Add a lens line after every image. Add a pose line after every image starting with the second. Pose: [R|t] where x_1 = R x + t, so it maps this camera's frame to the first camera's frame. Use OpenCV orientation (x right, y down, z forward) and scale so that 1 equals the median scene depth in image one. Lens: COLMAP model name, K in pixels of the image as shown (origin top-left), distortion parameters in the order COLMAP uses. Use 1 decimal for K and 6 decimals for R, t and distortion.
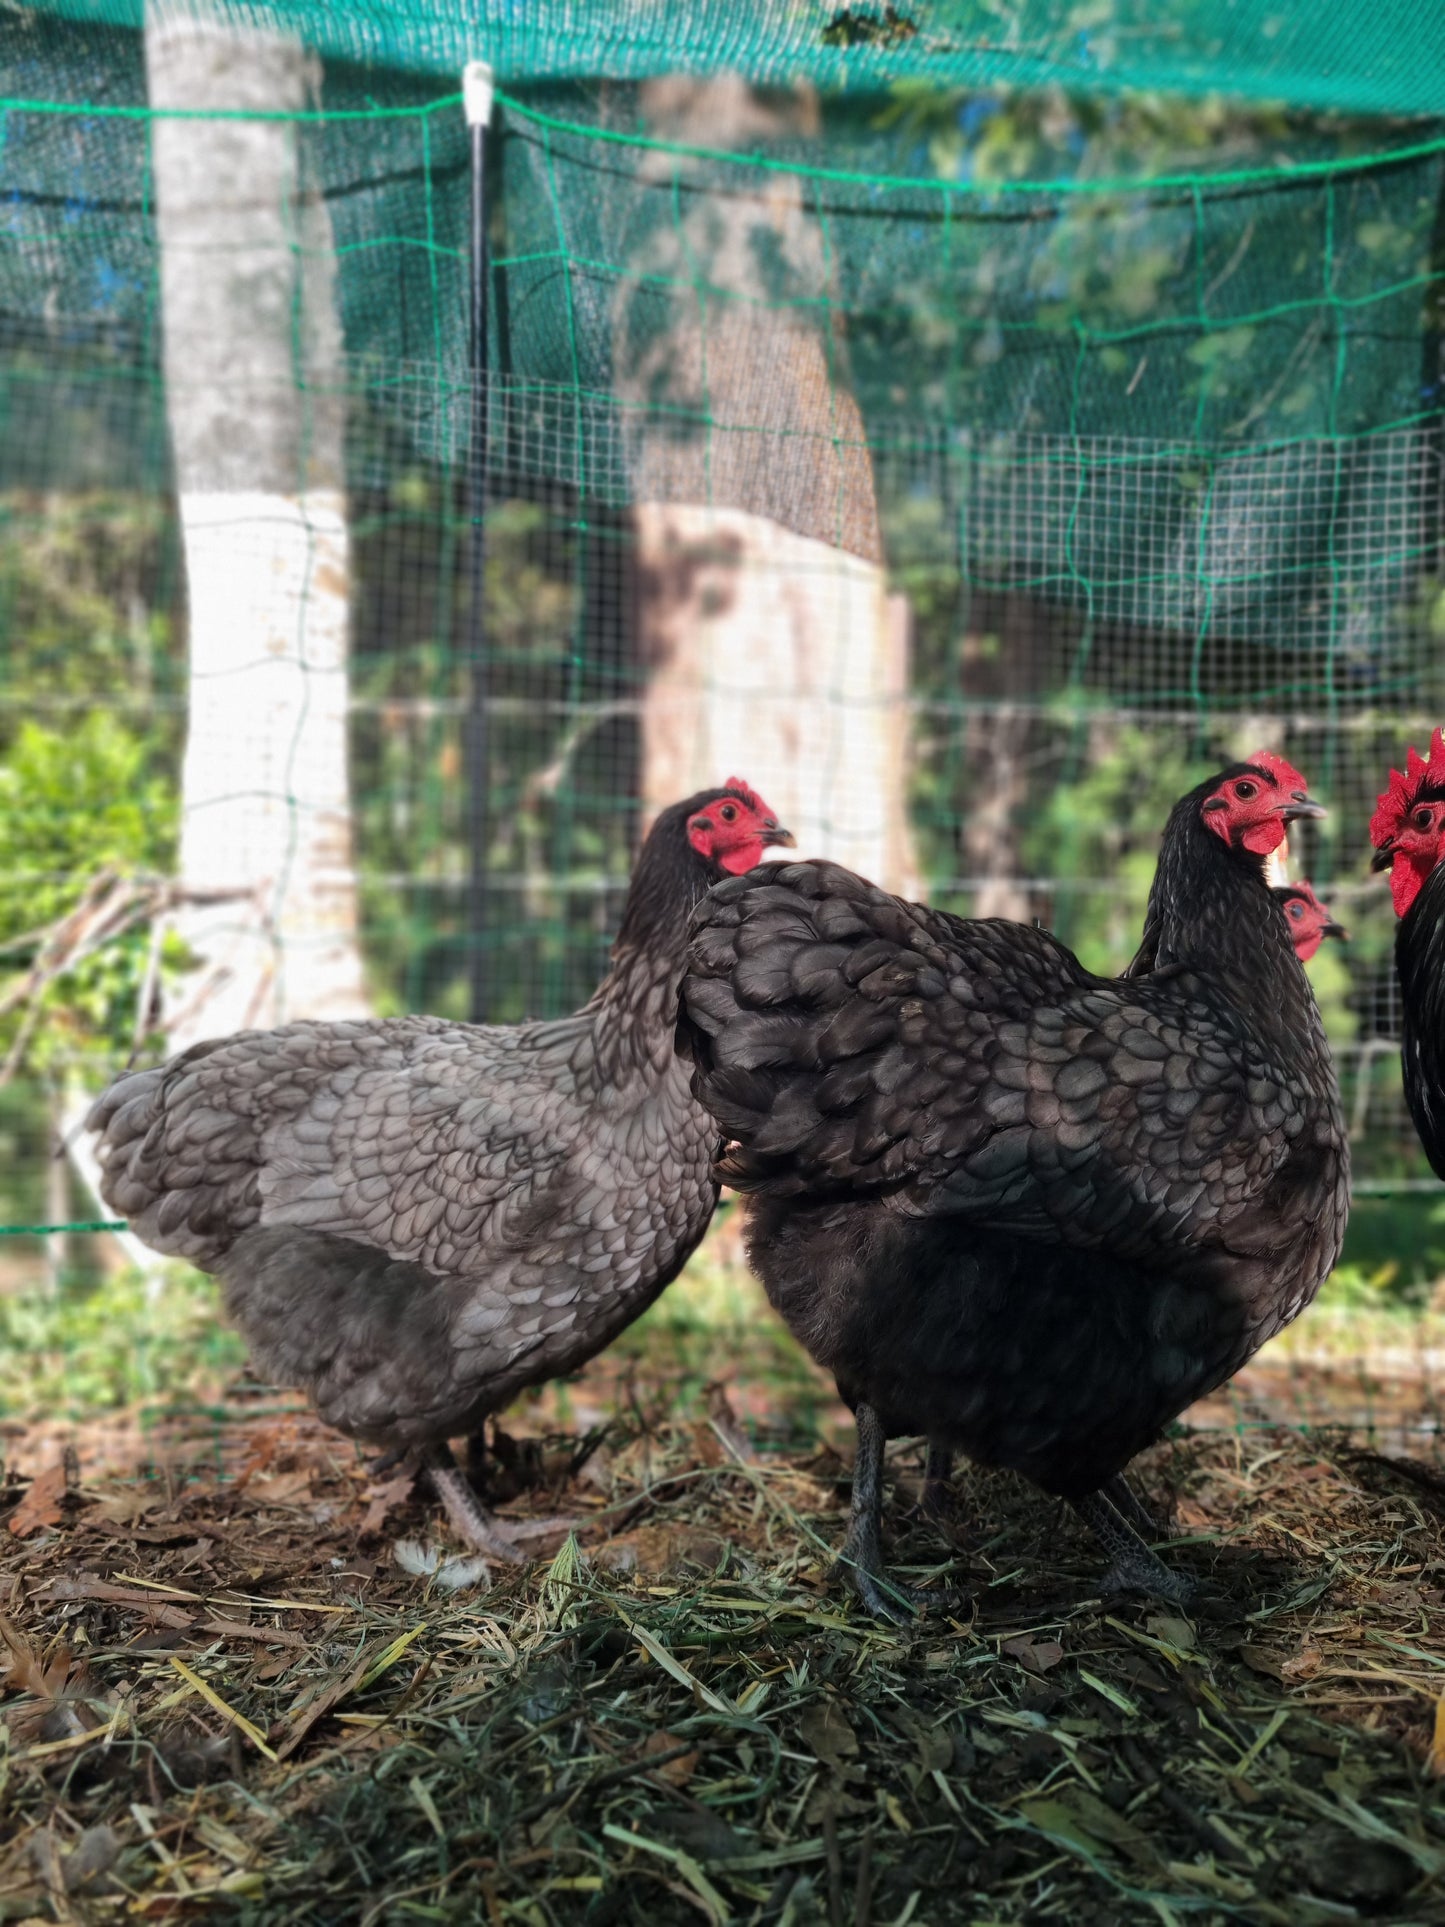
lens RADIAL K [[1424.7, 0, 722.5], [0, 1424.7, 963.5], [0, 0, 1]] dist [0.030965, -0.025992]
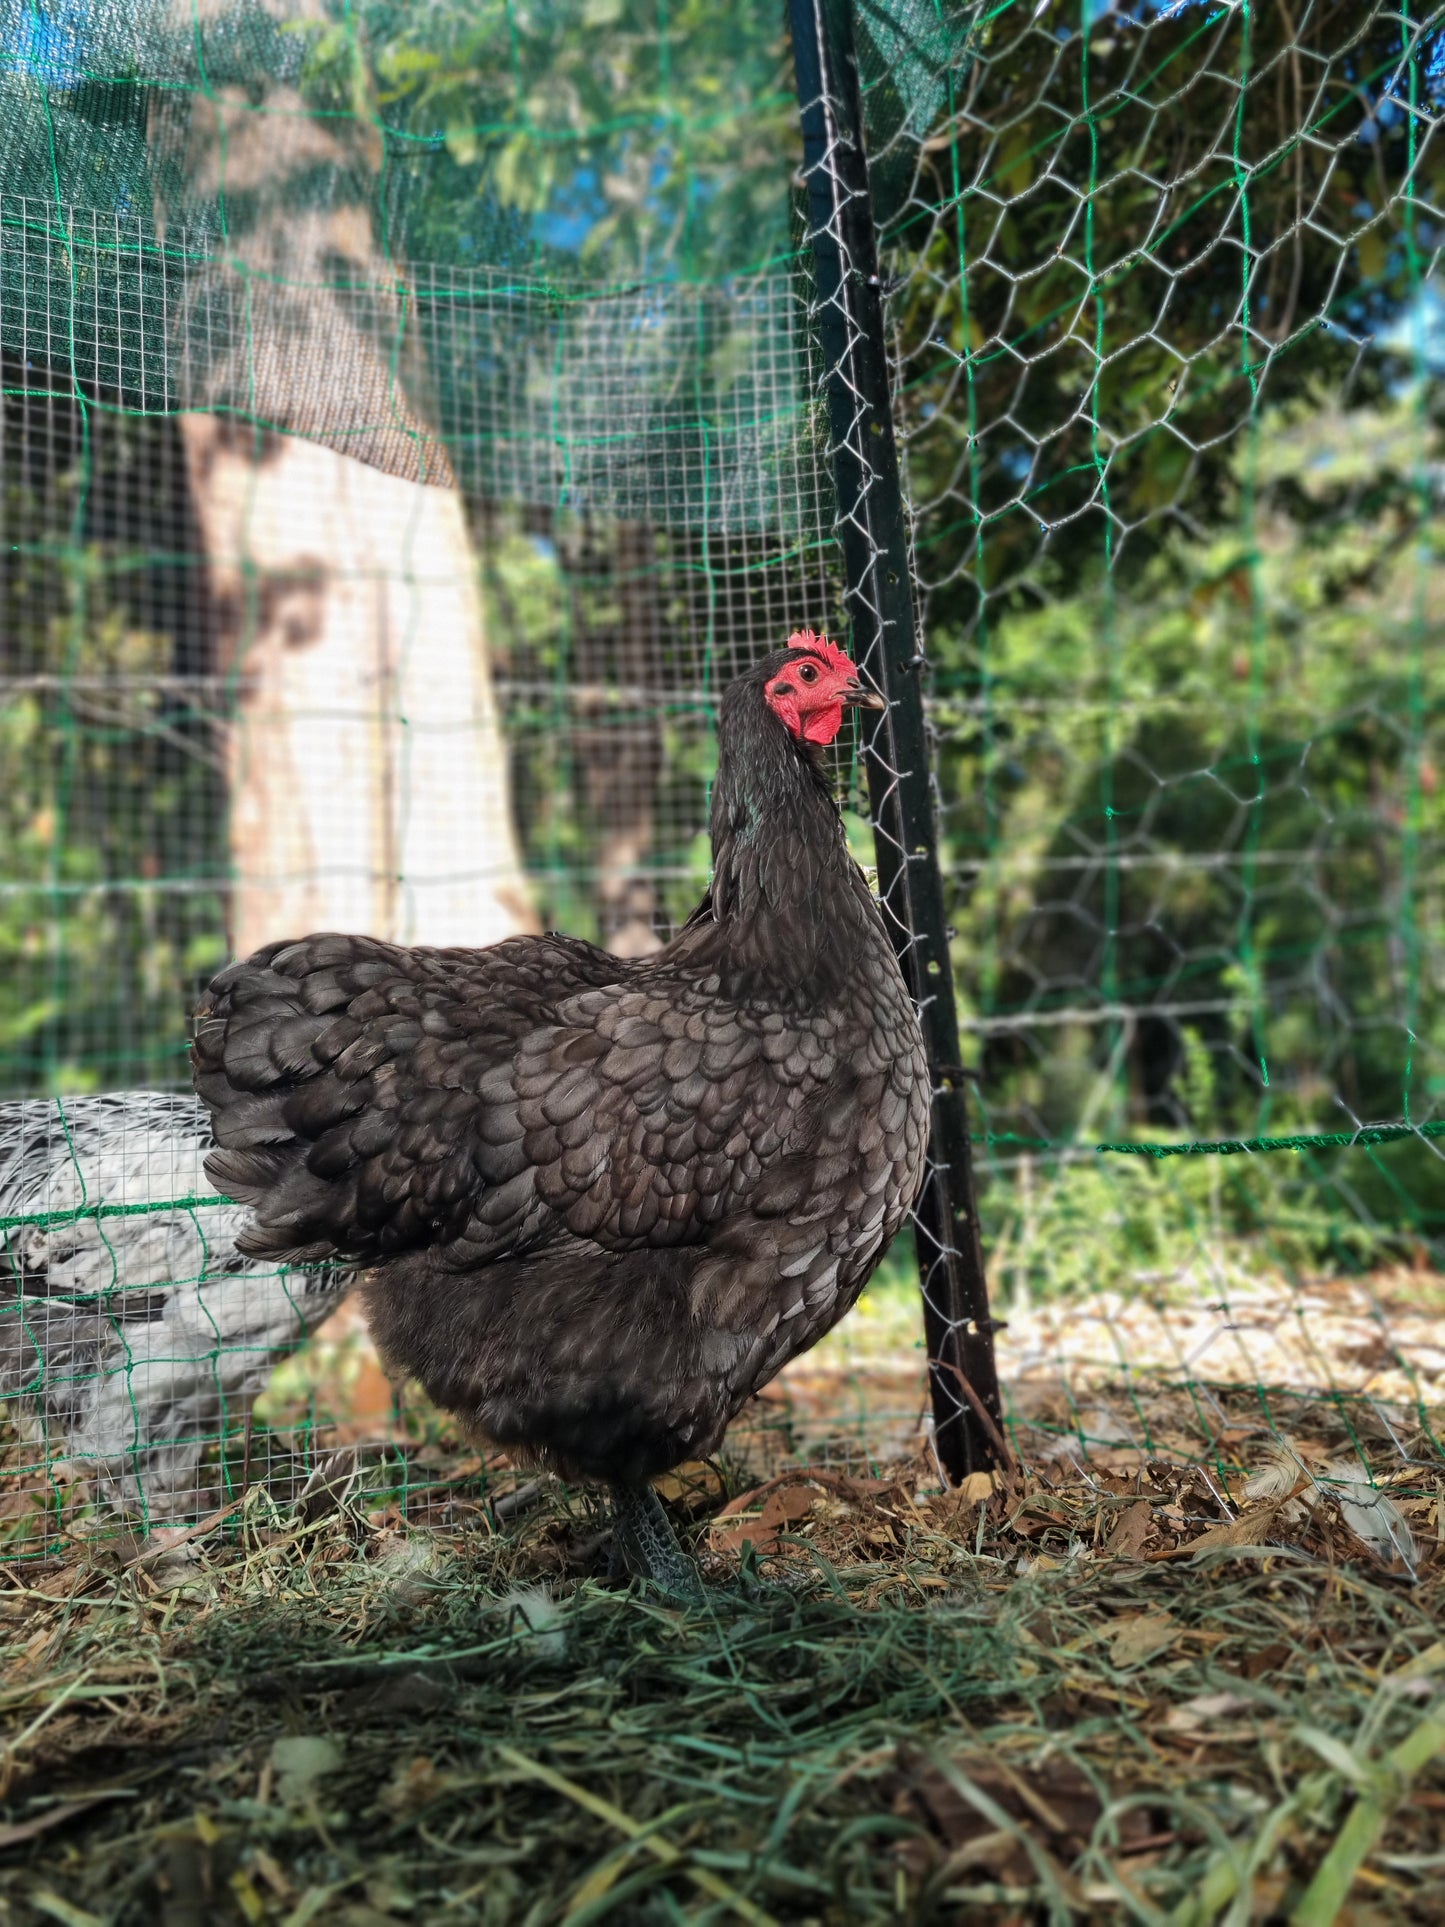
lens RADIAL K [[1423.2, 0, 725.1], [0, 1423.2, 944.5], [0, 0, 1]] dist [0.024146, -0.009041]
pose [[0.970914, -0.049226, 0.234313, 0.219500], [0.061847, 0.996987, -0.046819, 0.076690], [-0.231302, 0.059949, 0.971033, 0.172913]]
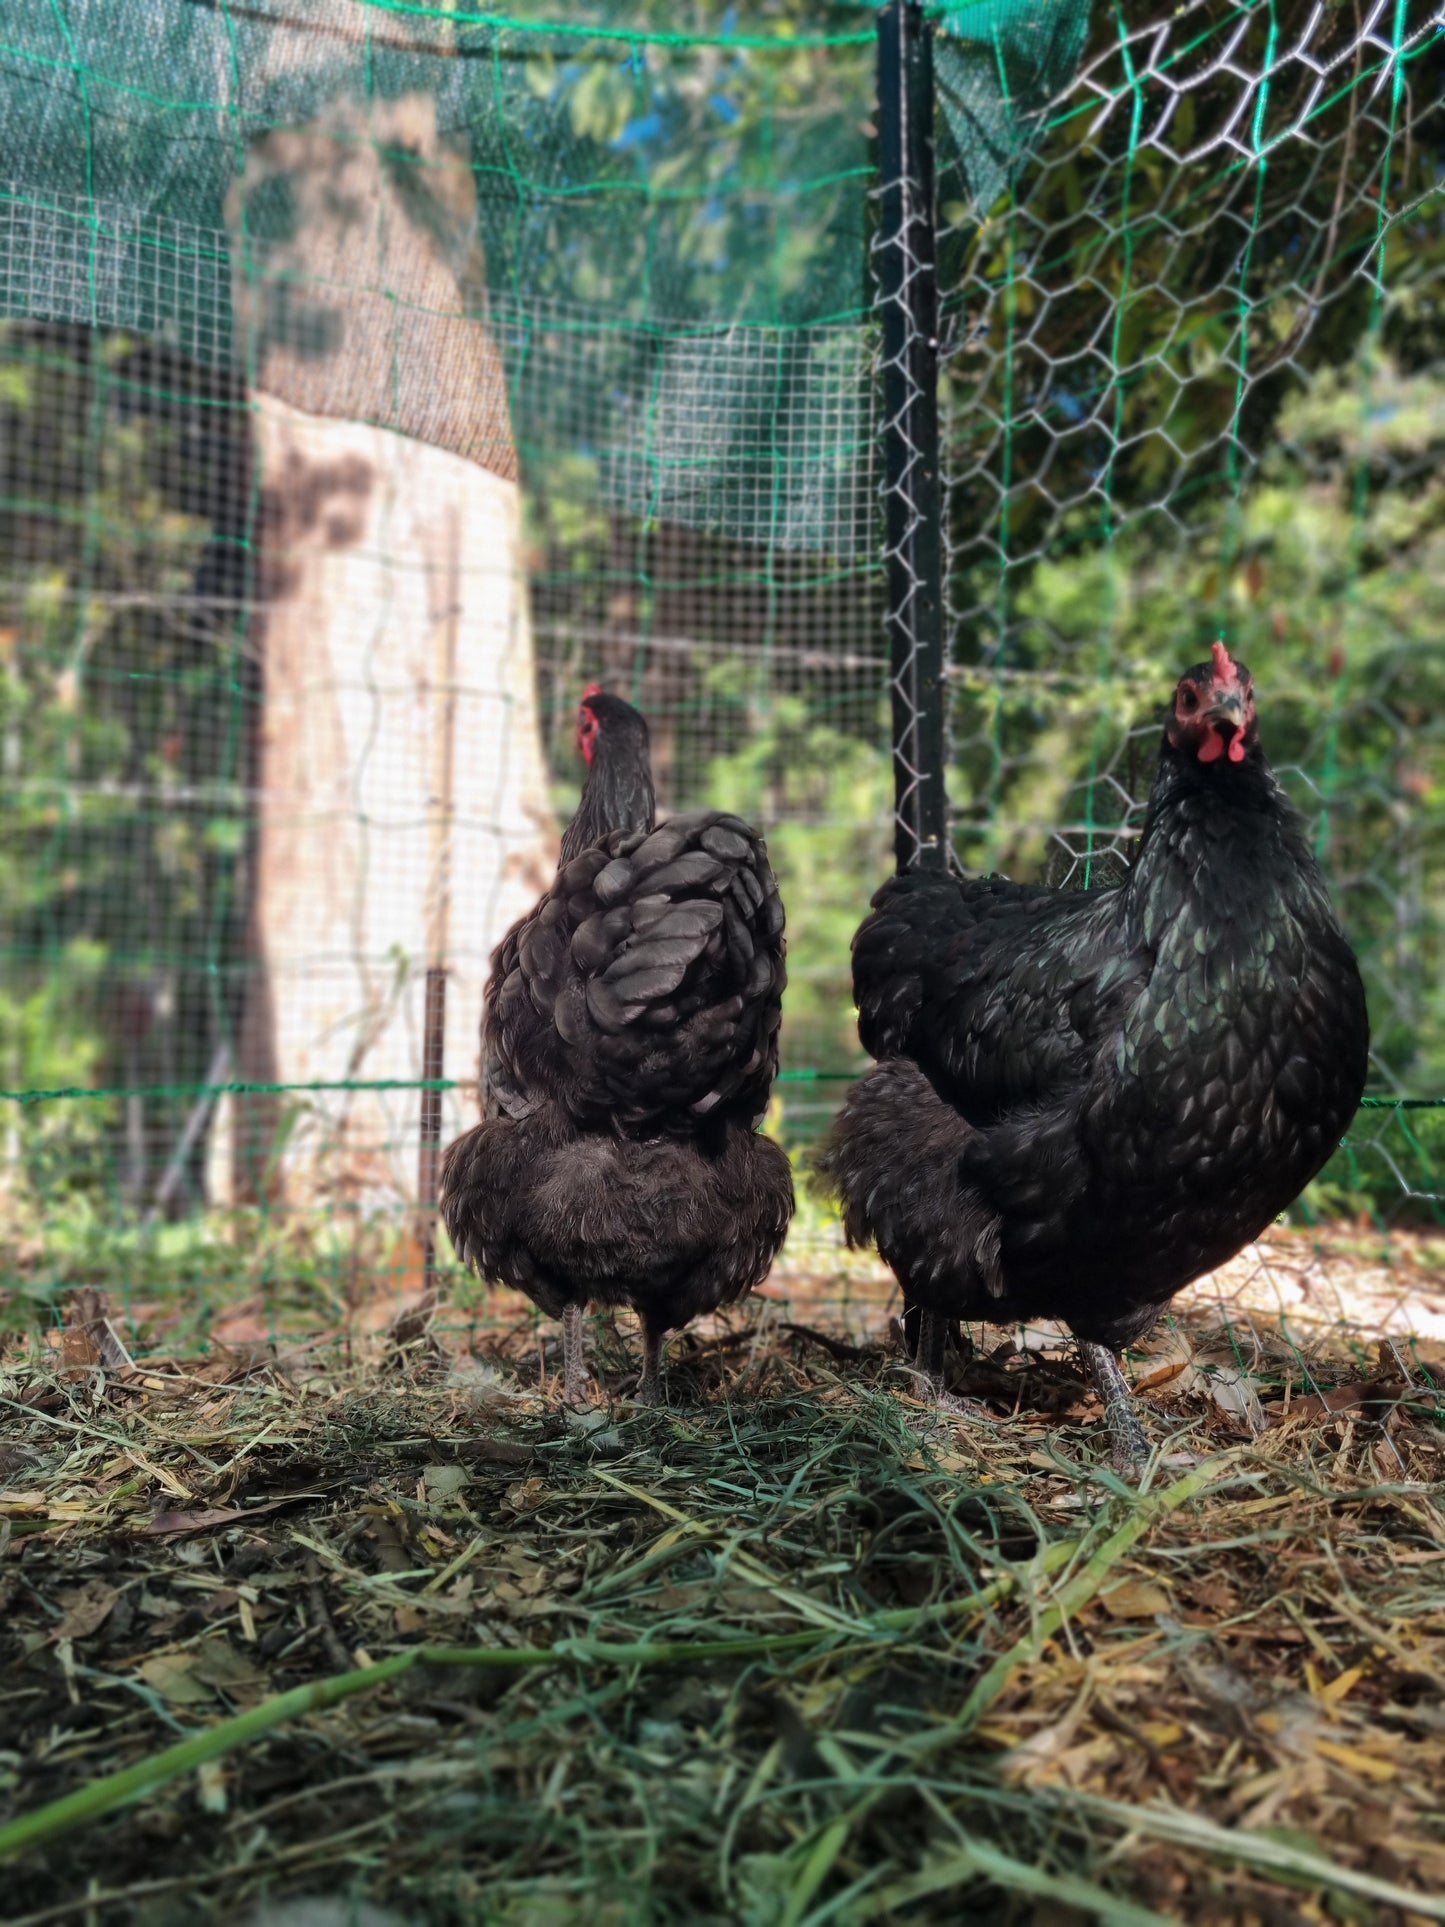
lens RADIAL K [[1424.7, 0, 722.5], [0, 1424.7, 963.5], [0, 0, 1]] dist [0.030965, -0.025992]
pose [[0.973870, 0.005996, 0.227029, 0.163371], [-0.011572, 0.999663, 0.023236, 0.055581], [-0.226813, -0.025256, 0.973611, 0.021598]]
